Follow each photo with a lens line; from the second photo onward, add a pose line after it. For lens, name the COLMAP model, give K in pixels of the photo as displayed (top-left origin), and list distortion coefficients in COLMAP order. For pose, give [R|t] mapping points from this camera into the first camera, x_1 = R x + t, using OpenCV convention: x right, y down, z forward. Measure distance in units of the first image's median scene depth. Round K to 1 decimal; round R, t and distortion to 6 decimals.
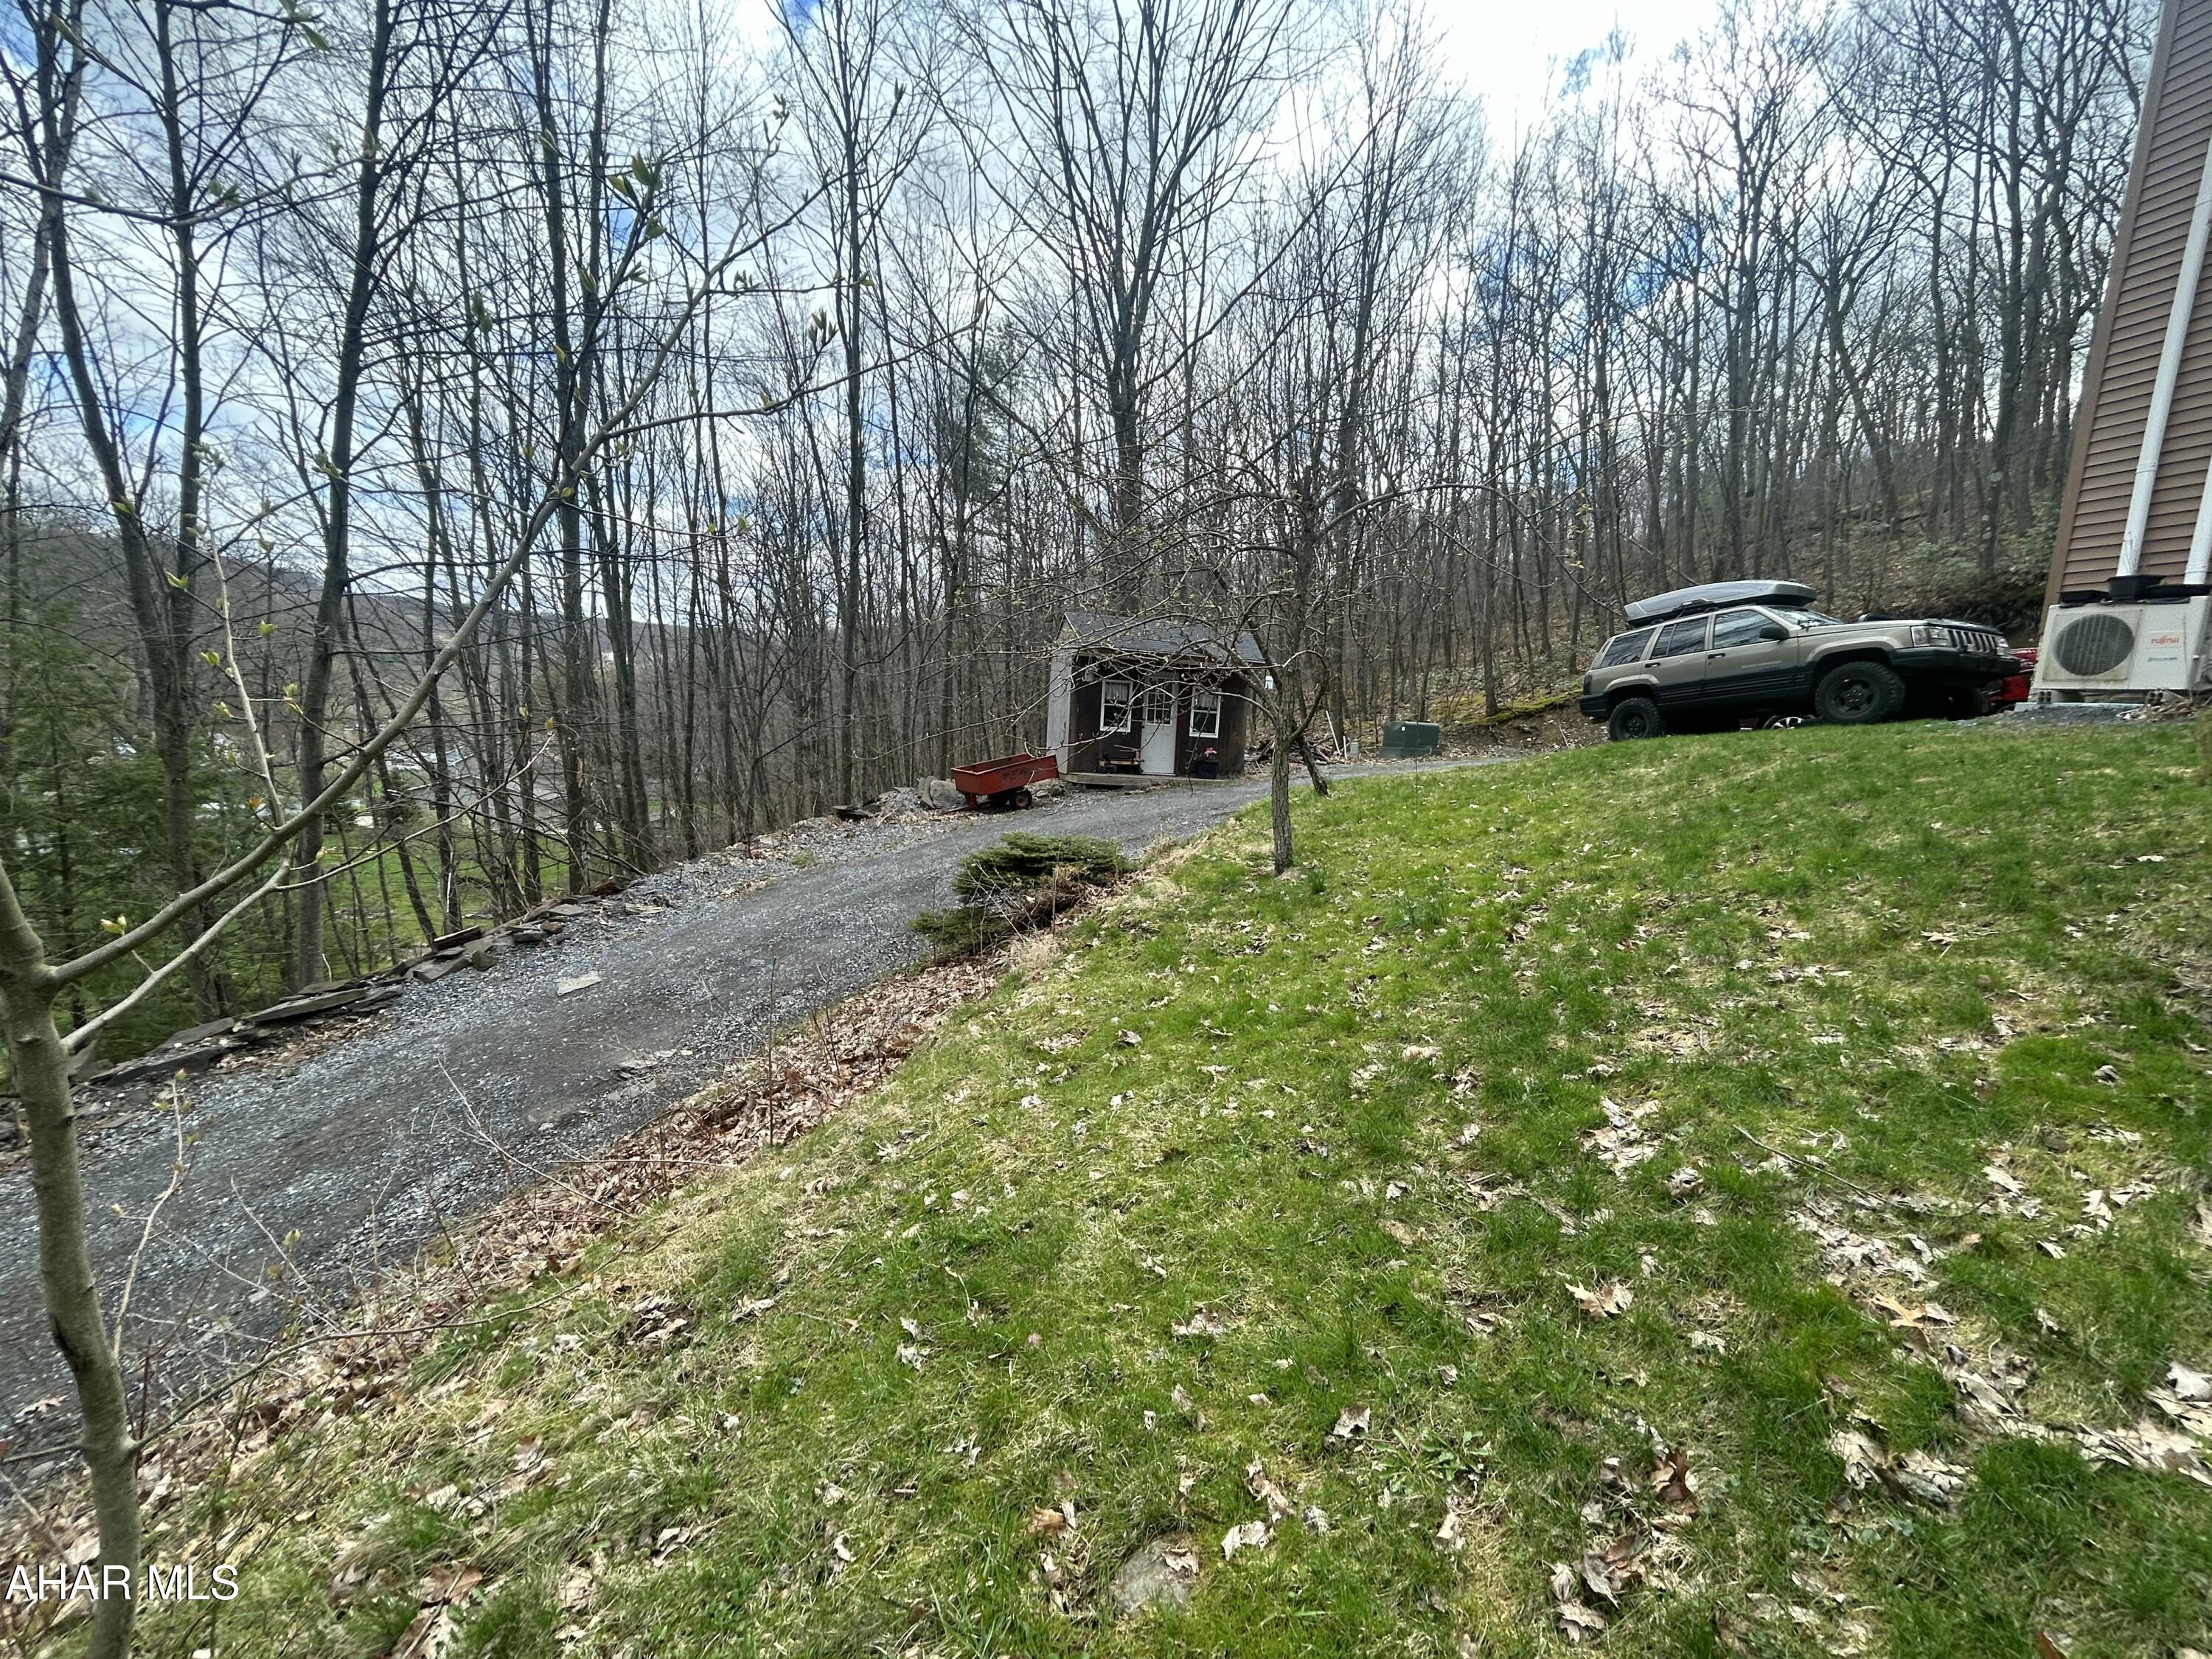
lens RADIAL K [[899.0, 0, 1105.9], [0, 899.0, 832.7], [0, 0, 1]] dist [-0.002473, 0.000484]
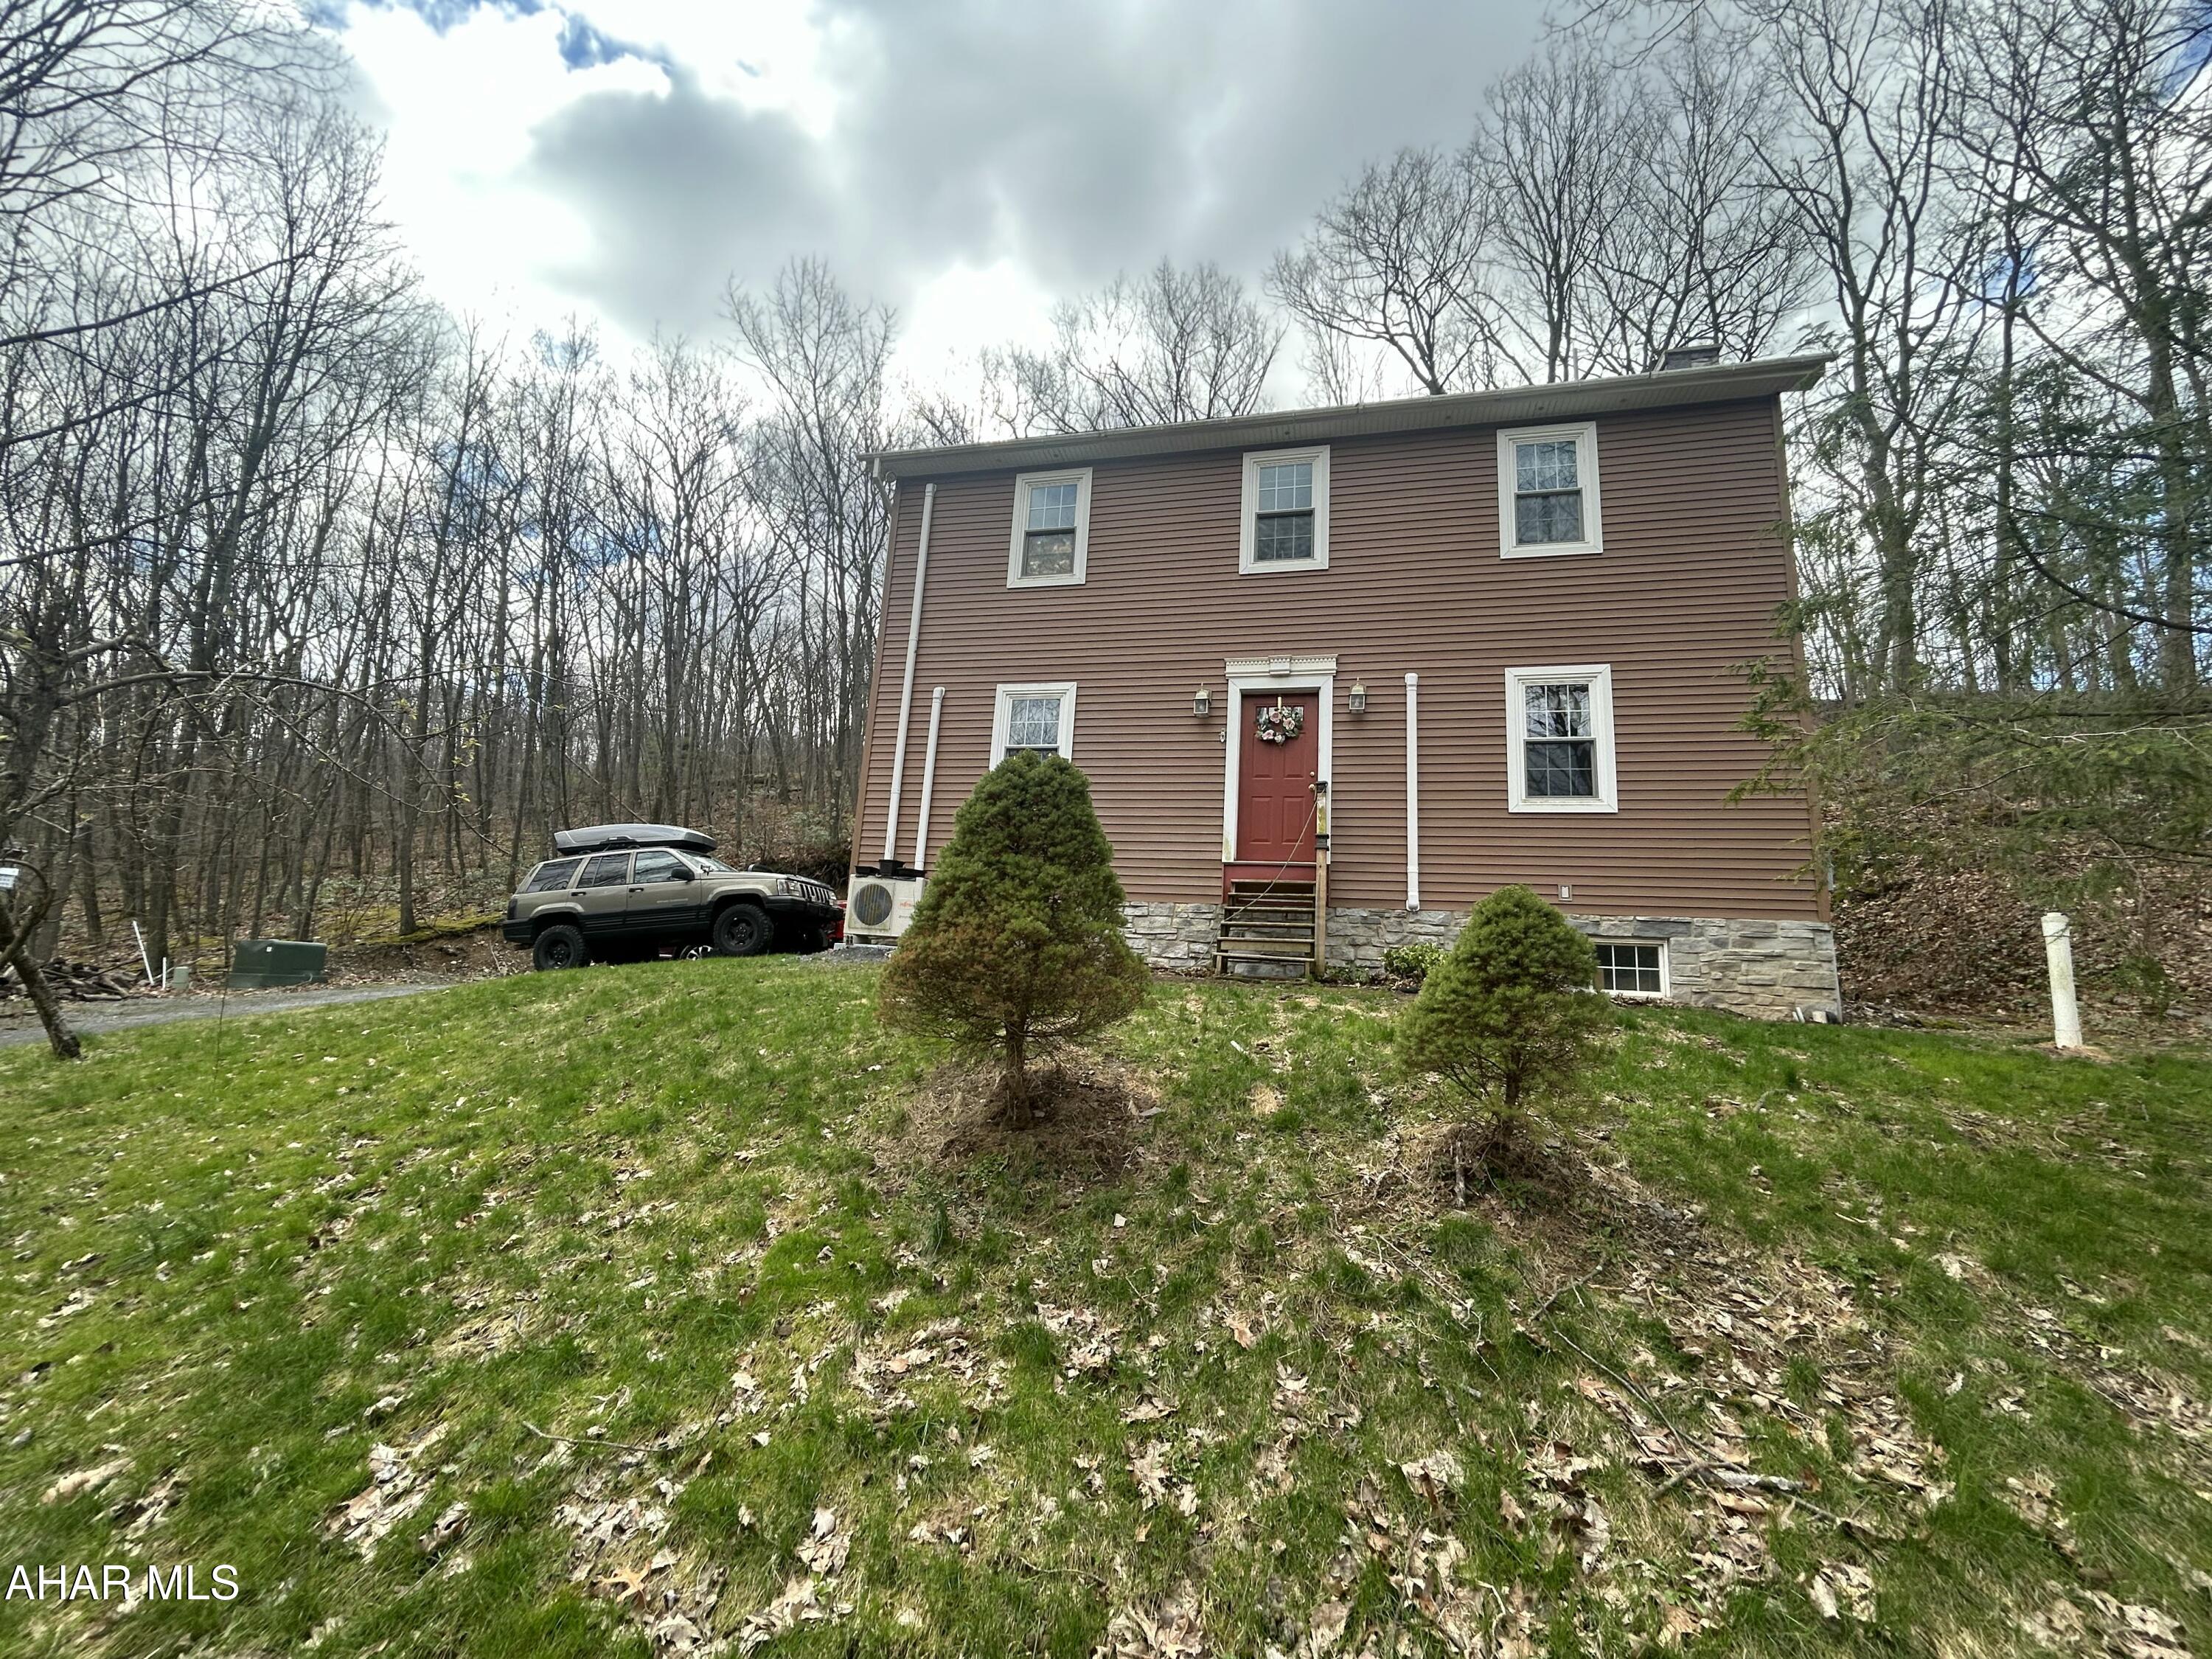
lens RADIAL K [[899.0, 0, 1105.9], [0, 899.0, 832.7], [0, 0, 1]] dist [-0.002473, 0.000484]
pose [[0.493241, 0.125780, 0.860751, 0.077025], [0.085771, 0.977638, -0.192011, -0.033470], [-0.865654, 0.168535, 0.471423, -0.058486]]
